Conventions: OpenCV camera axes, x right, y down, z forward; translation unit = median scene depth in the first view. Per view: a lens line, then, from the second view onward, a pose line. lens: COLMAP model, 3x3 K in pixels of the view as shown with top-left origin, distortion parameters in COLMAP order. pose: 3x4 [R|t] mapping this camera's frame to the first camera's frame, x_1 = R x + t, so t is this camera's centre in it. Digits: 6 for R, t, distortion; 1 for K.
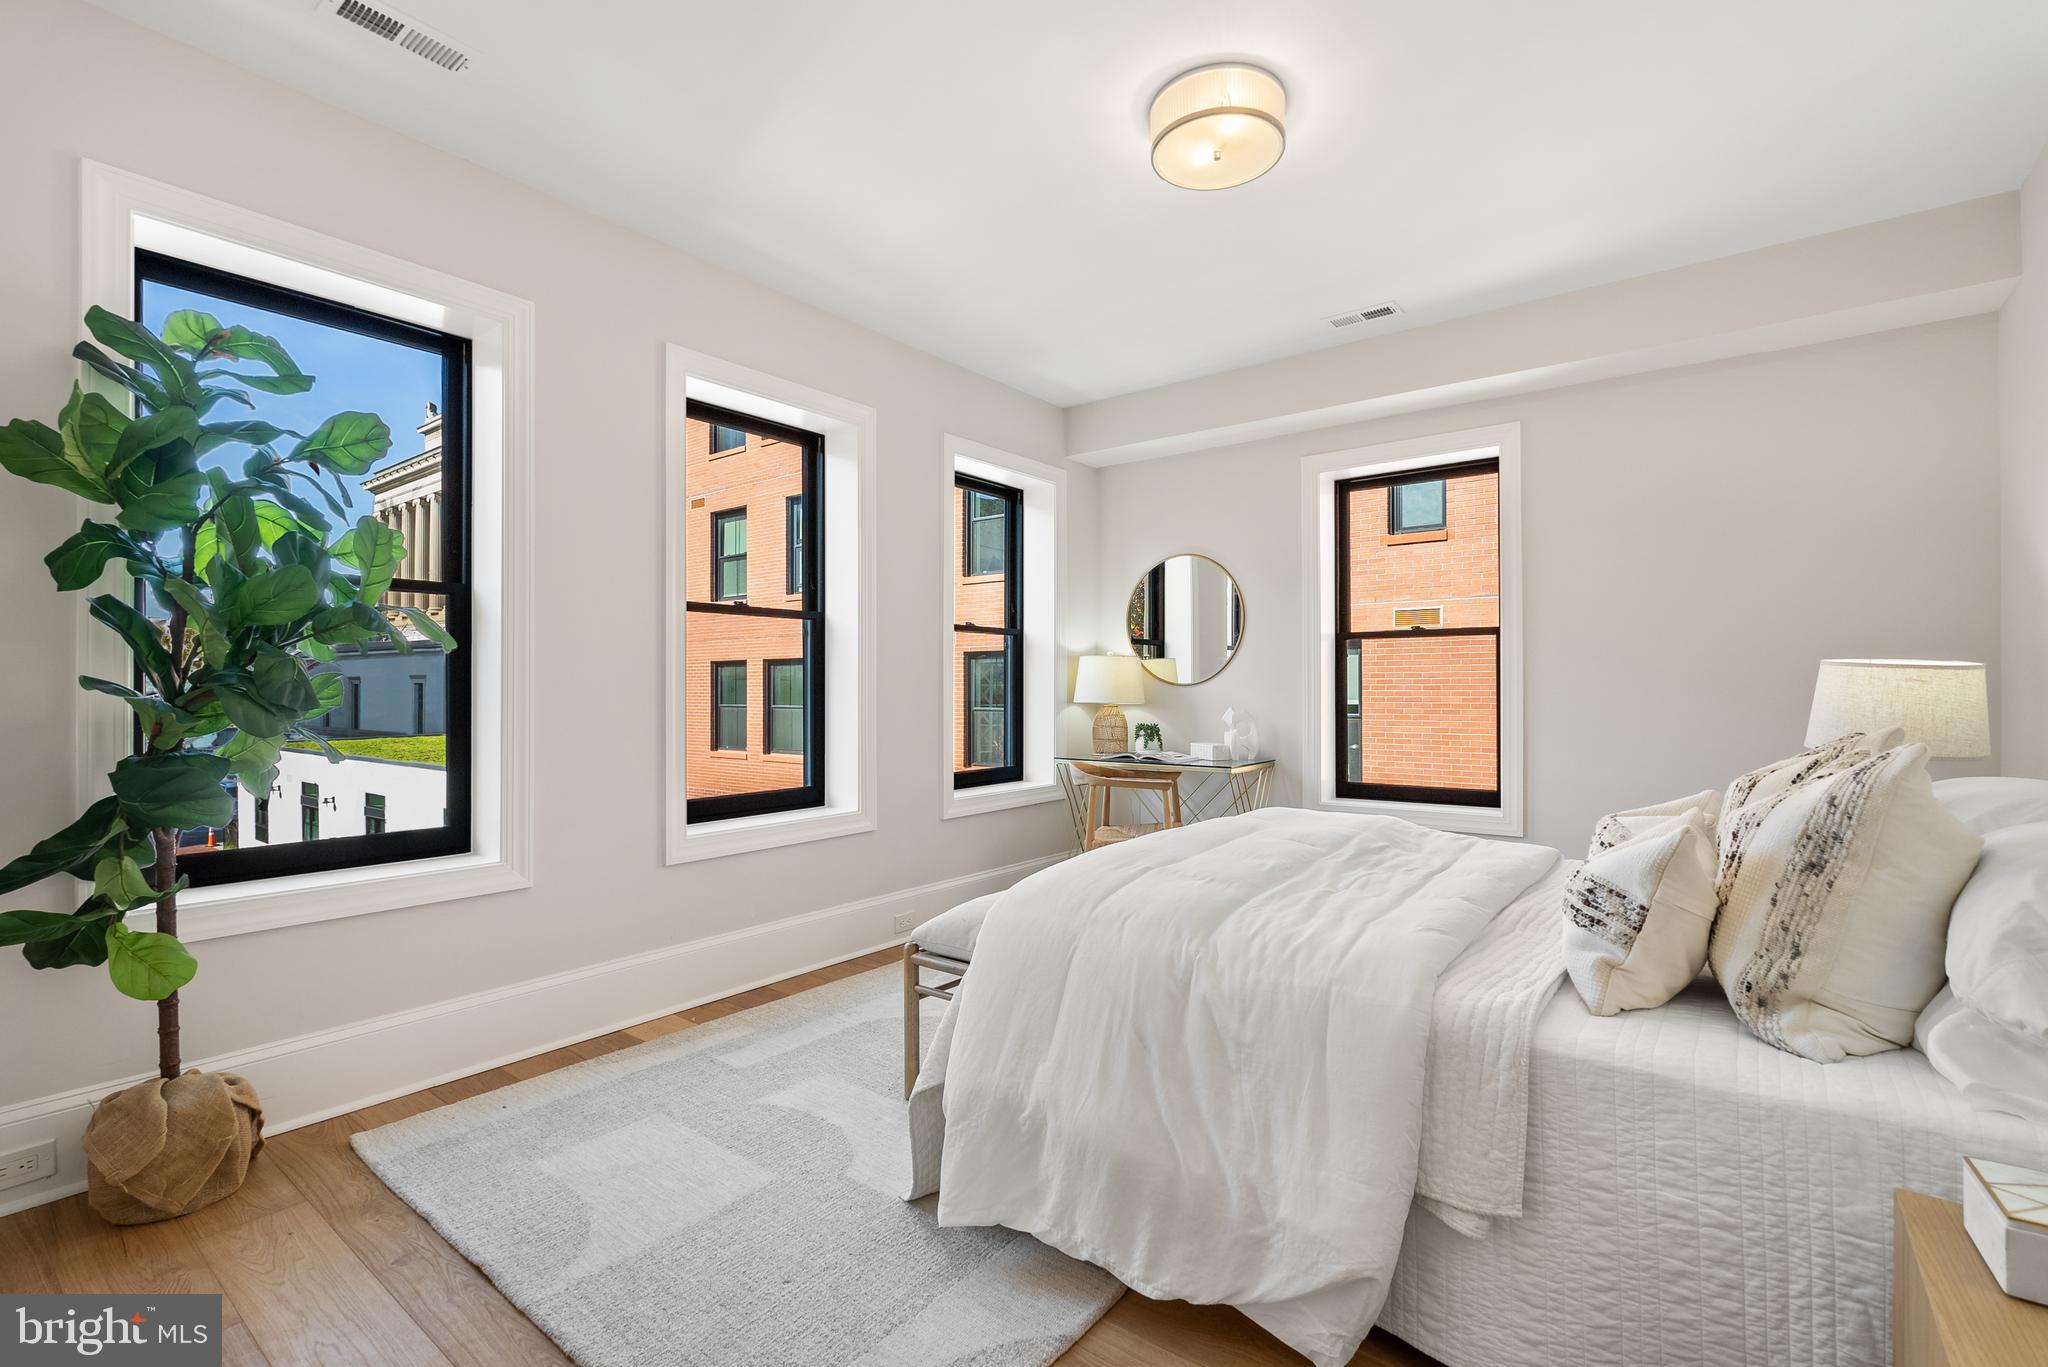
lens RADIAL K [[924.3, 0, 1018.4], [0, 924.3, 681.9], [0, 0, 1]] dist [-0.004193, -0.000682]
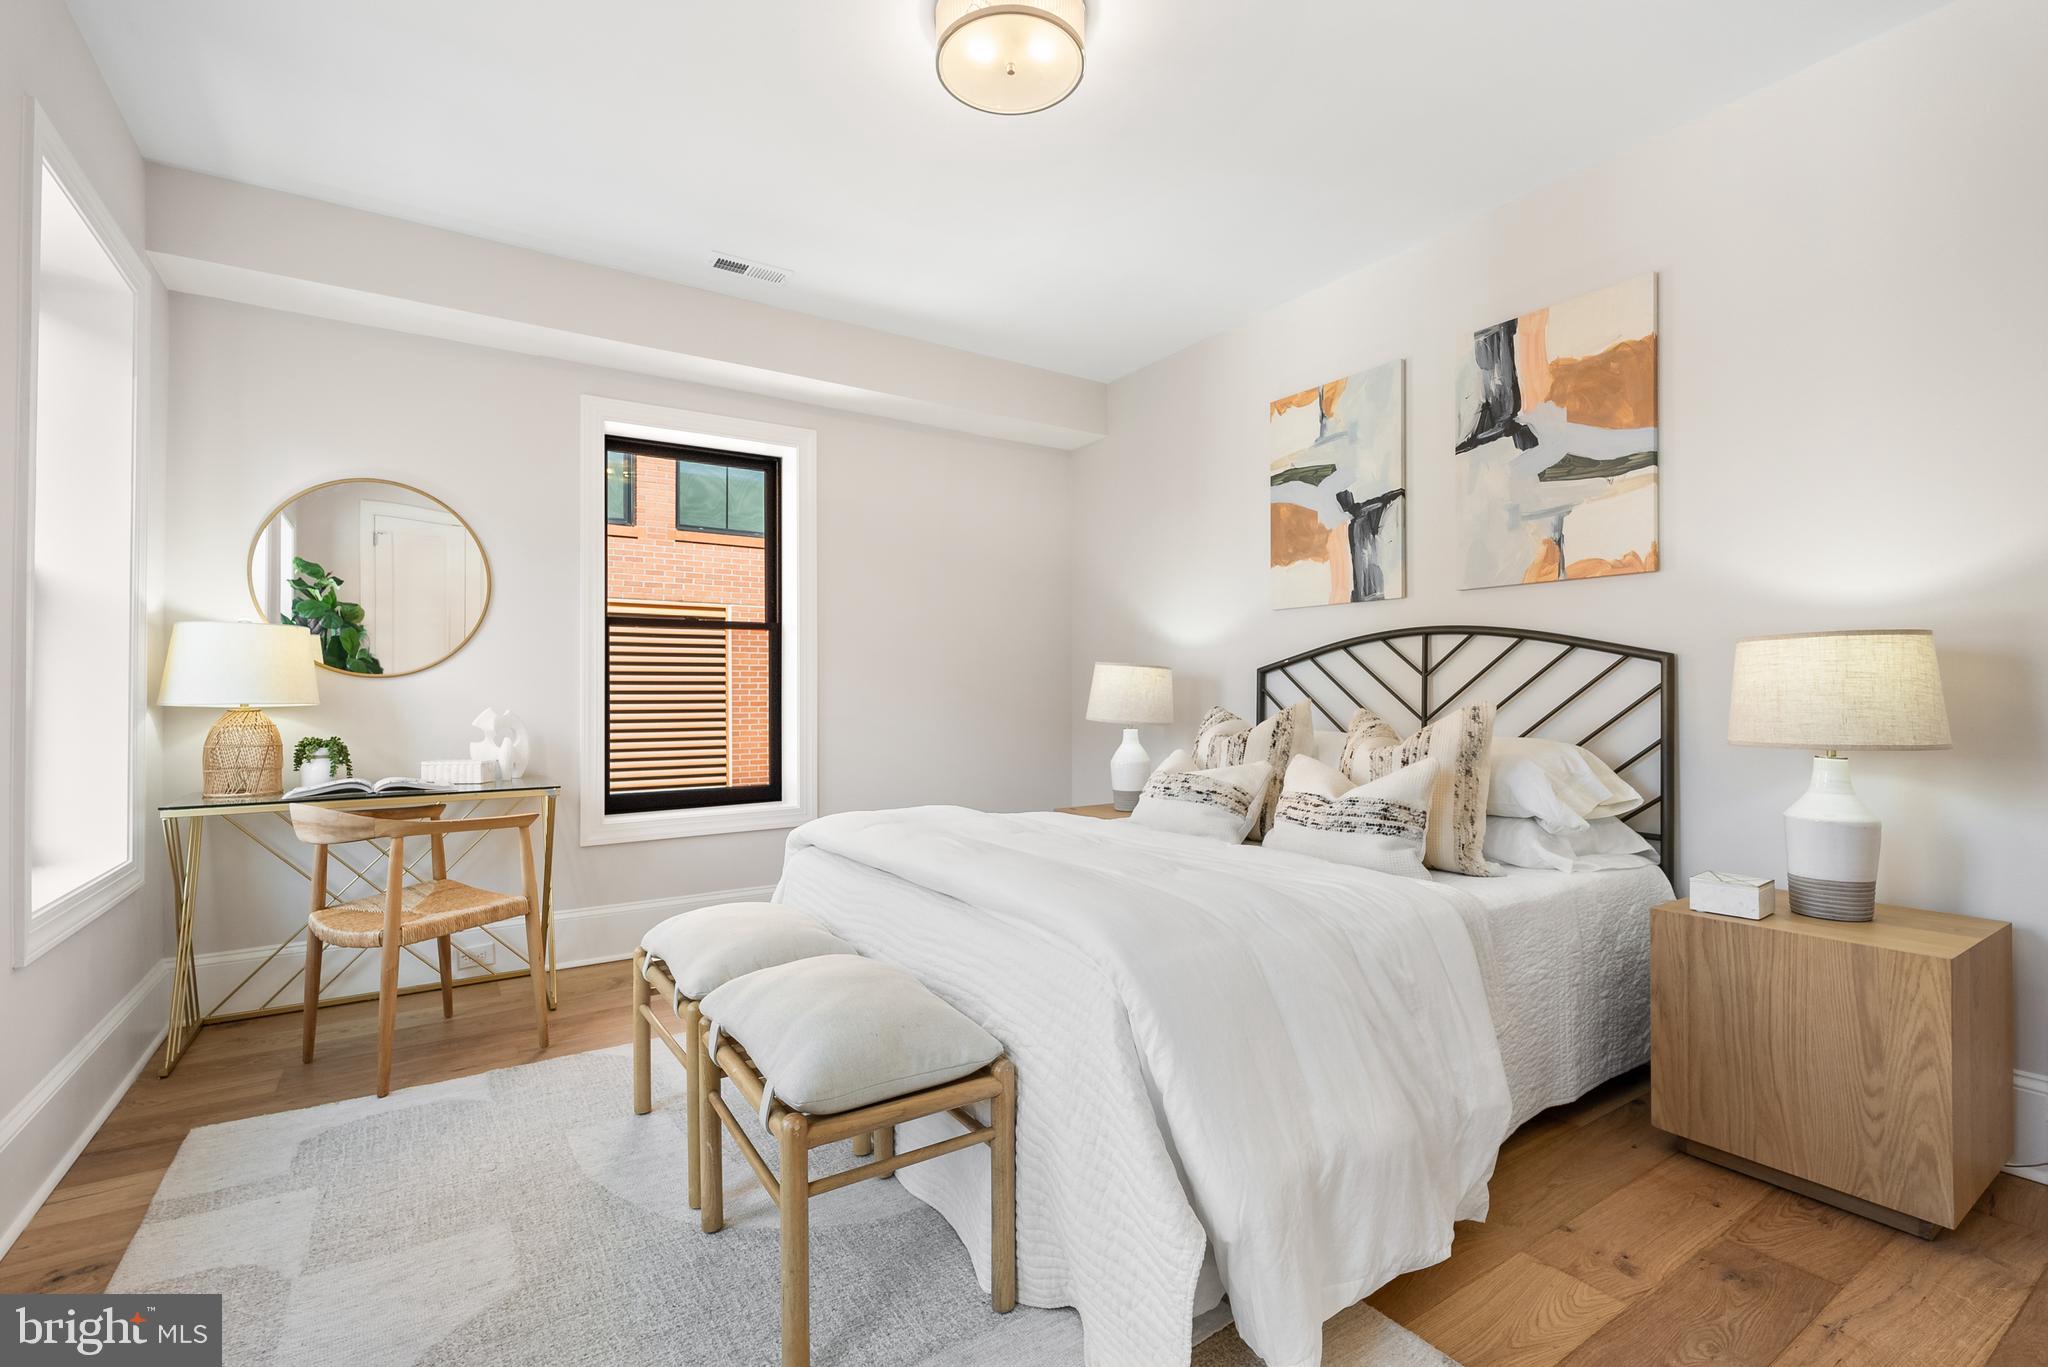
lens RADIAL K [[924.3, 0, 1024.8], [0, 924.3, 685.8], [0, 0, 1]] dist [-0.004193, -0.000682]
pose [[0.303778, 0.004959, 0.952730, -0.345785], [-0.000596, 0.999987, -0.005016, 0.014295], [-0.952743, 0.000956, 0.303777, 0.404935]]
